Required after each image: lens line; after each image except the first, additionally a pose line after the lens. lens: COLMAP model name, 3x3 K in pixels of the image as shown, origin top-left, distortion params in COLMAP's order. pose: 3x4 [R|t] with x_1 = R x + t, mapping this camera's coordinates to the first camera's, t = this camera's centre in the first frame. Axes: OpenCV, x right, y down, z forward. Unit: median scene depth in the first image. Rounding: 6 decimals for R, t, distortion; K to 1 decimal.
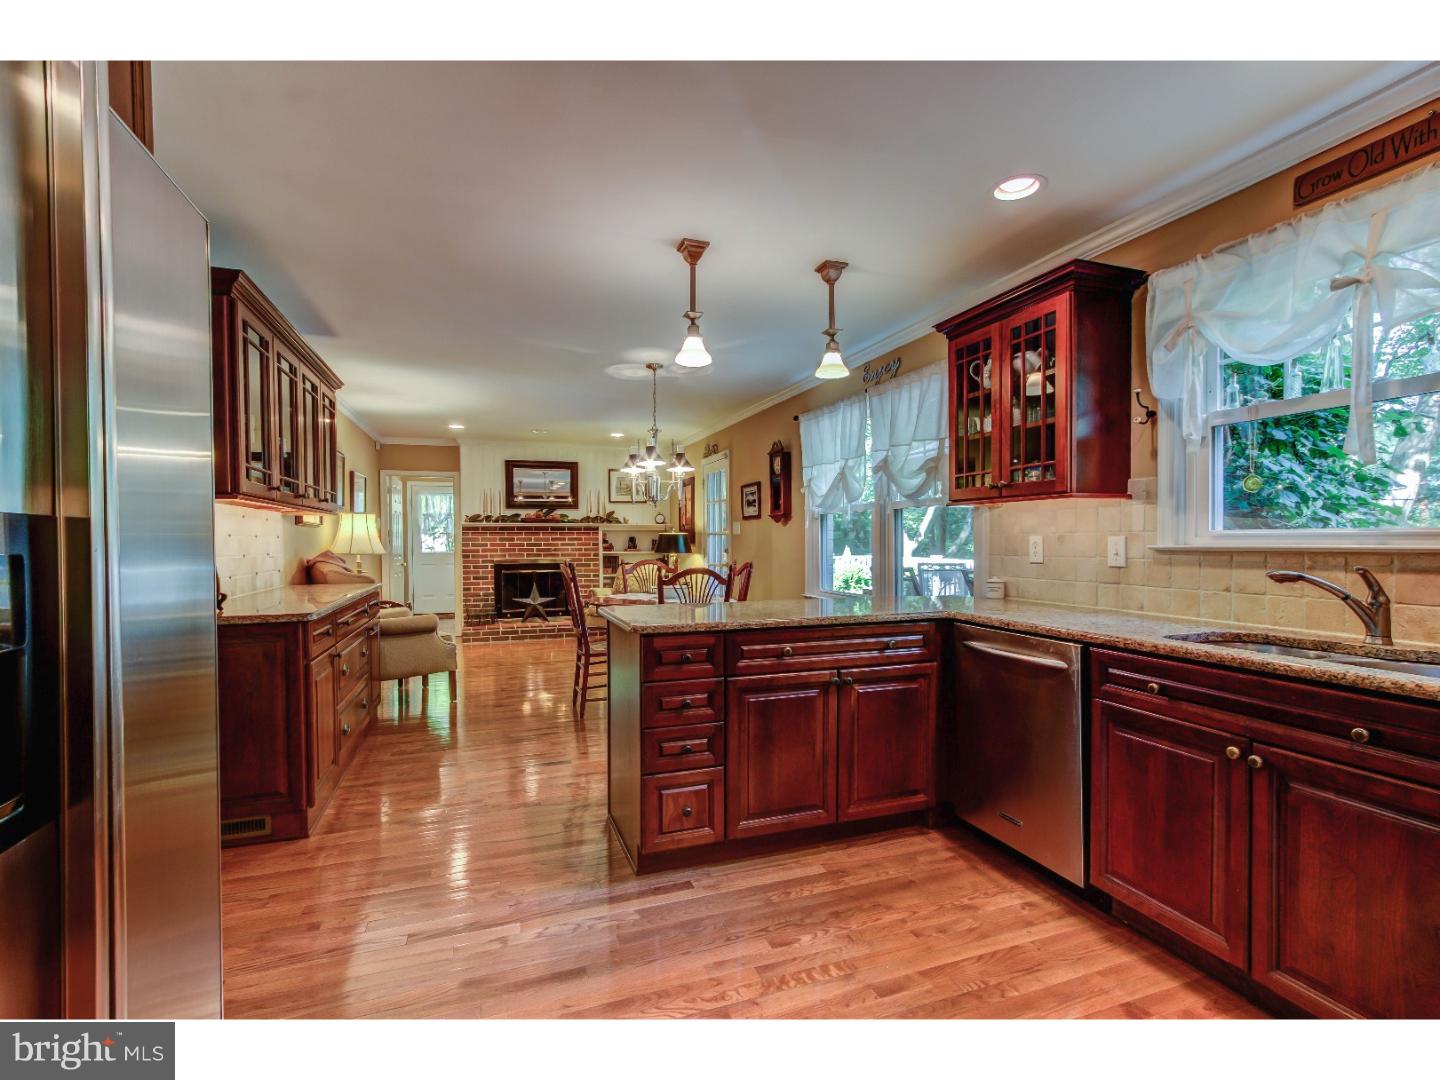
lens RADIAL K [[659.3, 0, 714.1], [0, 659.3, 550.8], [0, 0, 1]] dist [0.002936, 0.000656]
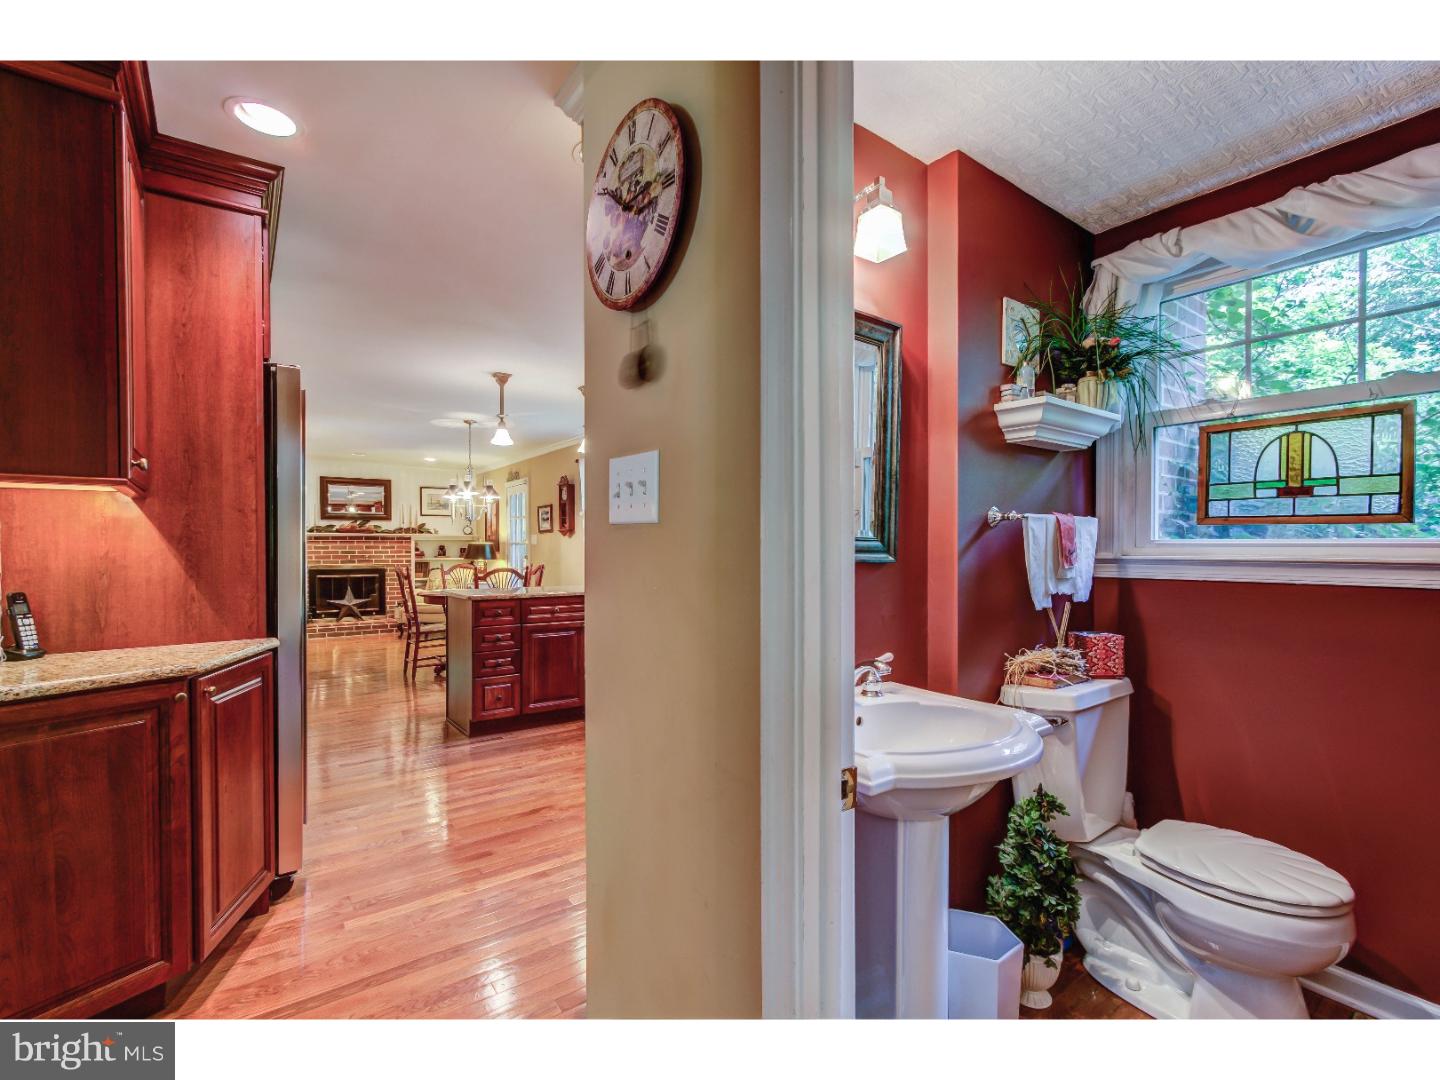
lens RADIAL K [[659.3, 0, 720.7], [0, 659.3, 551.2], [0, 0, 1]] dist [0.002936, 0.000656]
pose [[0.955550, 0.000521, 0.294830, 0.002082], [0.002995, 0.999930, -0.011475, 0.003764], [-0.294815, 0.011848, 0.955481, -0.284791]]
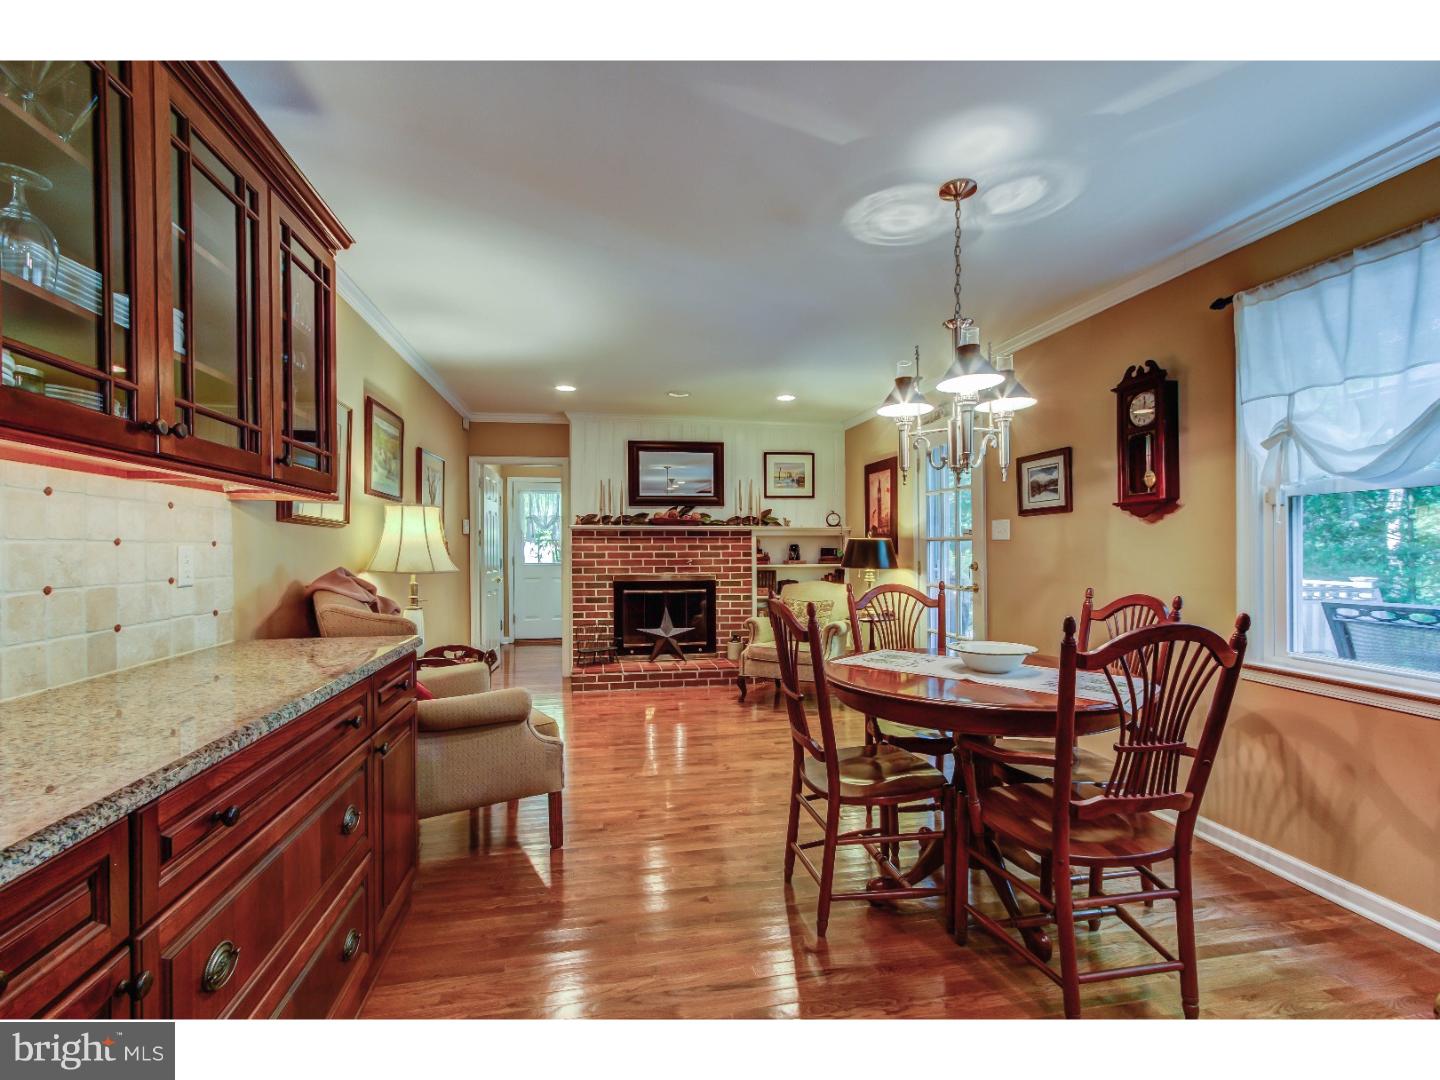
lens RADIAL K [[659.3, 0, 716.6], [0, 659.3, 546.7], [0, 0, 1]] dist [0.002936, 0.000656]
pose [[0.989367, 0.000150, -0.145437, -0.118774], [-0.002886, 0.999823, -0.018601, -0.005407], [0.145409, 0.018823, 0.989193, 0.303712]]
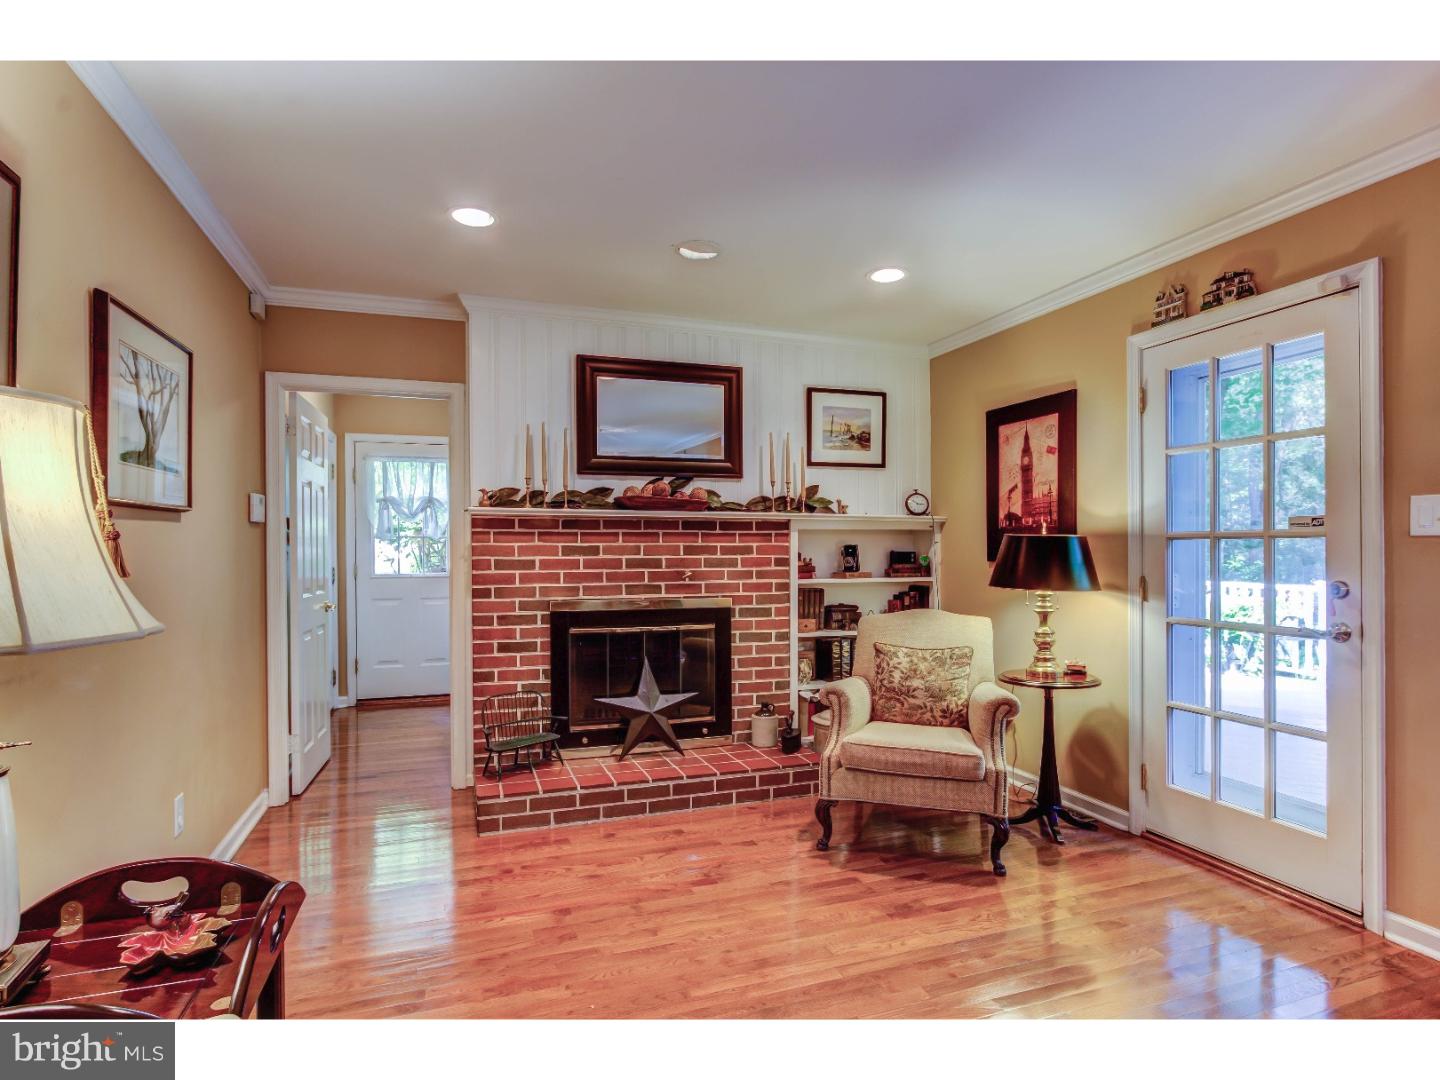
lens RADIAL K [[760.6, 0, 720.0], [0, 760.6, 548.8], [0, 0, 1]] dist [-0.004824, 0.000739]
pose [[0.999992, 0.002028, 0.003353, -0.245790], [-0.001966, 0.999826, -0.018540, -0.010339], [-0.003390, 0.018533, 0.999822, 0.568803]]
